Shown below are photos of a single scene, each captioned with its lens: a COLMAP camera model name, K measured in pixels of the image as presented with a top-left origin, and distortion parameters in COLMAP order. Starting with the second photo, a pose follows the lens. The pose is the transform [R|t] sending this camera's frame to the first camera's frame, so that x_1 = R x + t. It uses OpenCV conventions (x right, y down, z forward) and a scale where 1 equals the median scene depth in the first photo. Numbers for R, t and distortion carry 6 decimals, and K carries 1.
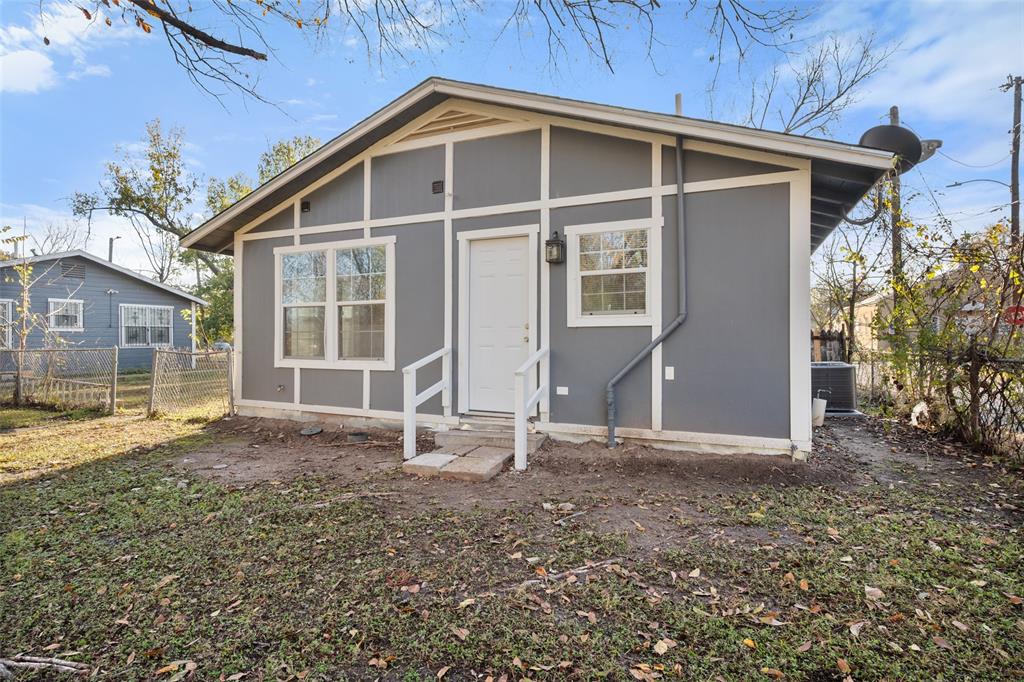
lens RADIAL K [[503.2, 0, 510.0], [0, 503.2, 322.6], [0, 0, 1]] dist [0.001915, 0.000132]
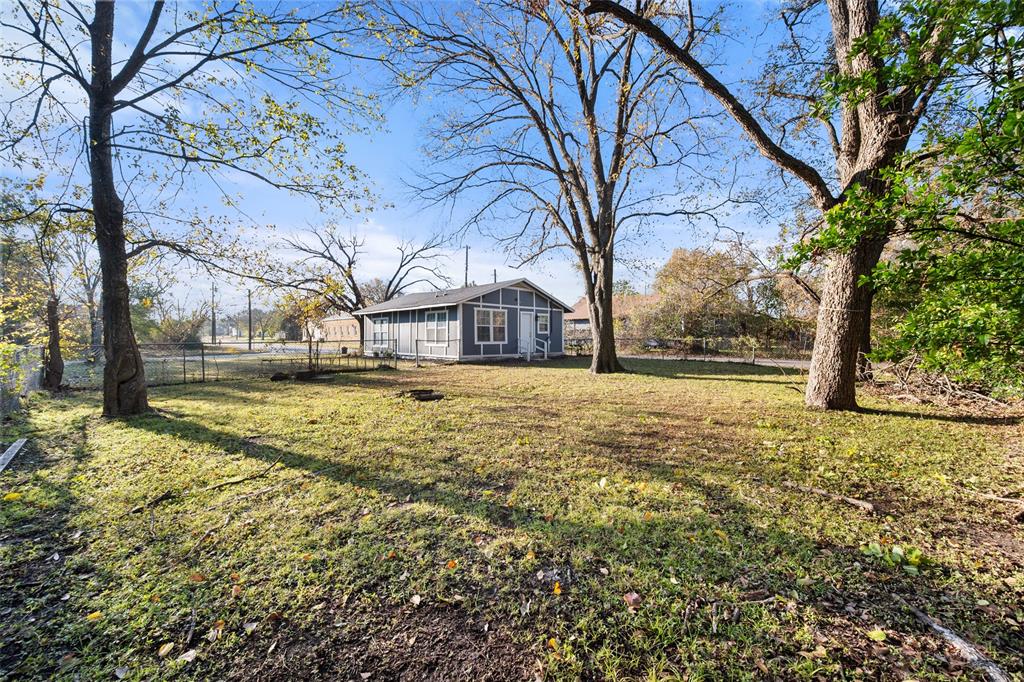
lens RADIAL K [[415.8, 0, 502.8], [0, 415.8, 341.9], [0, 0, 1]] dist [0.001149, 0.000286]
pose [[0.373330, 0.004676, 0.927687, -3.471547], [-0.006277, 0.999977, -0.002514, 0.093301], [-0.927677, -0.004884, 0.373351, -0.194738]]
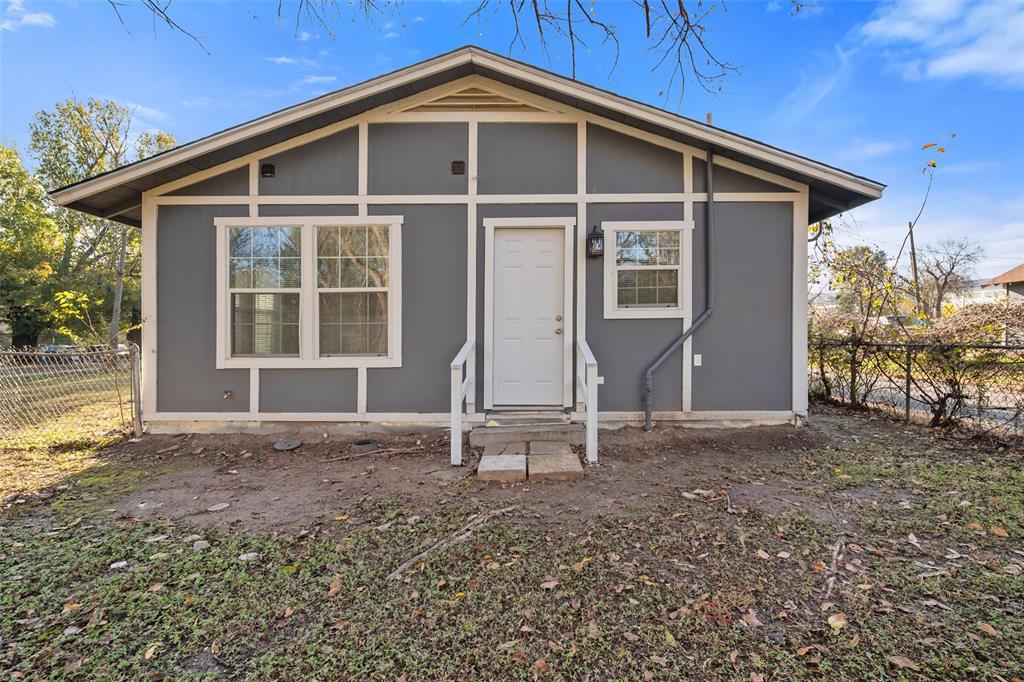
lens RADIAL K [[440.8, 0, 512.9], [0, 440.8, 324.4], [0, 0, 1]] dist [0.001432, 0.000118]
pose [[0.917474, 0.003286, 0.397781, -0.382152], [-0.006521, 0.999956, 0.006780, 0.013705], [-0.397741, -0.008814, 0.917455, 0.217358]]
